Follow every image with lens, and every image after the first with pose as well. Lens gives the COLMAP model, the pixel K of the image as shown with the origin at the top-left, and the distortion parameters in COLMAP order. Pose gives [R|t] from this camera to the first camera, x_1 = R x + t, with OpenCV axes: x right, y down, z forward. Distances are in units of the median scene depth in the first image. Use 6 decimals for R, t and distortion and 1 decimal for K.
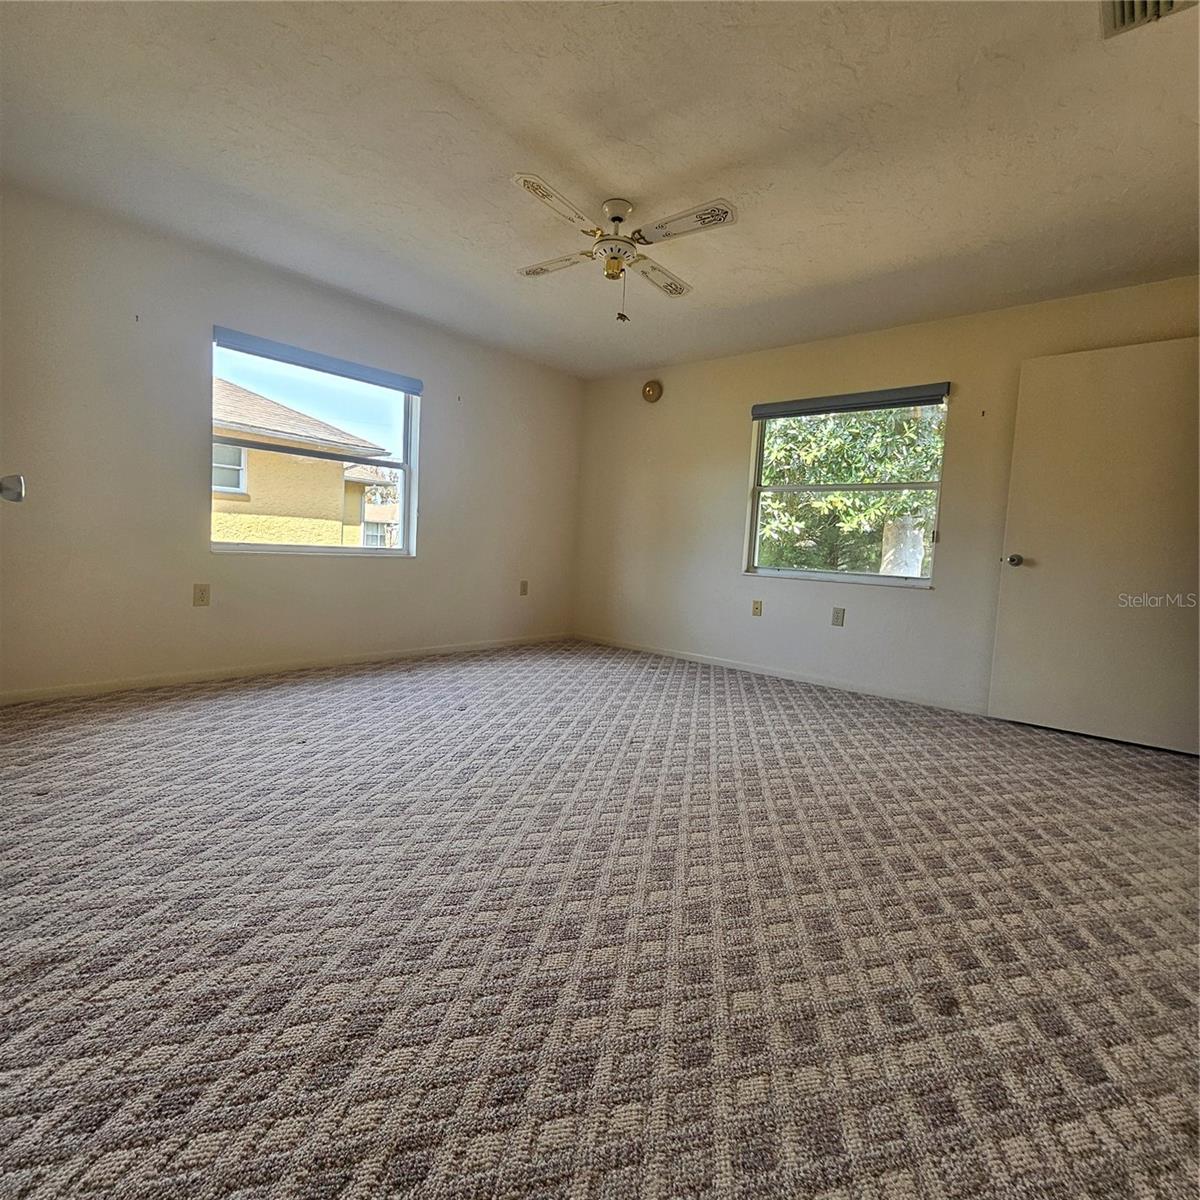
lens RADIAL K [[628.6, 0, 603.4], [0, 628.6, 606.2], [0, 0, 1]] dist [0.016565, -0.006384]
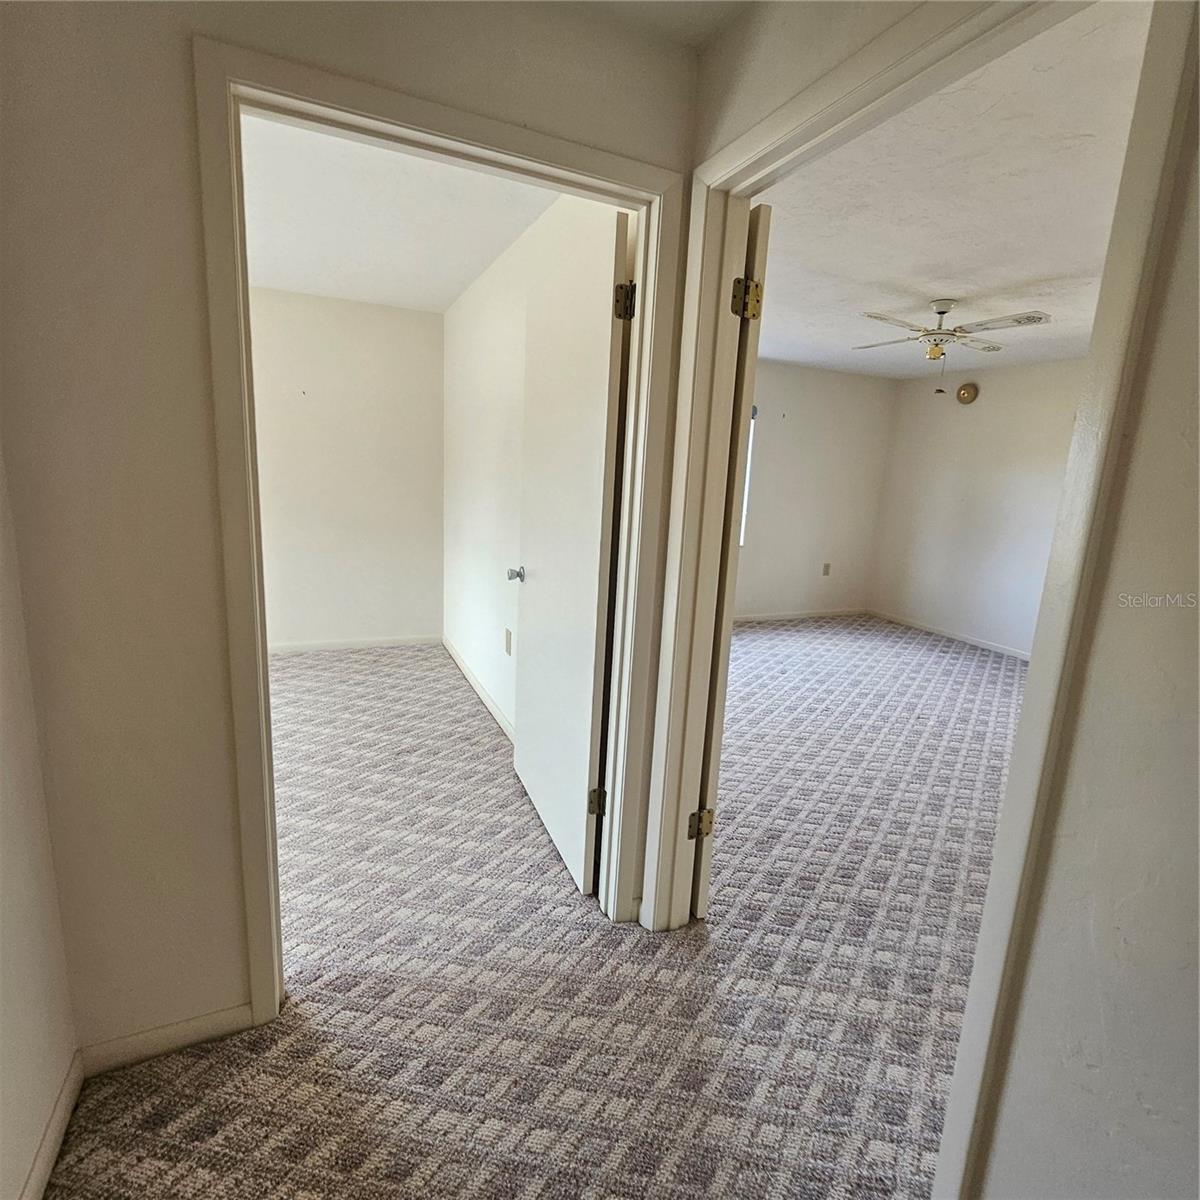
lens RADIAL K [[628.6, 0, 600.2], [0, 628.6, 588.1], [0, 0, 1]] dist [0.016565, -0.006384]
pose [[0.906676, 0.075634, -0.414991, -0.036412], [-0.043965, 0.995380, 0.085357, -0.158835], [0.419530, -0.059146, 0.905813, -0.536323]]
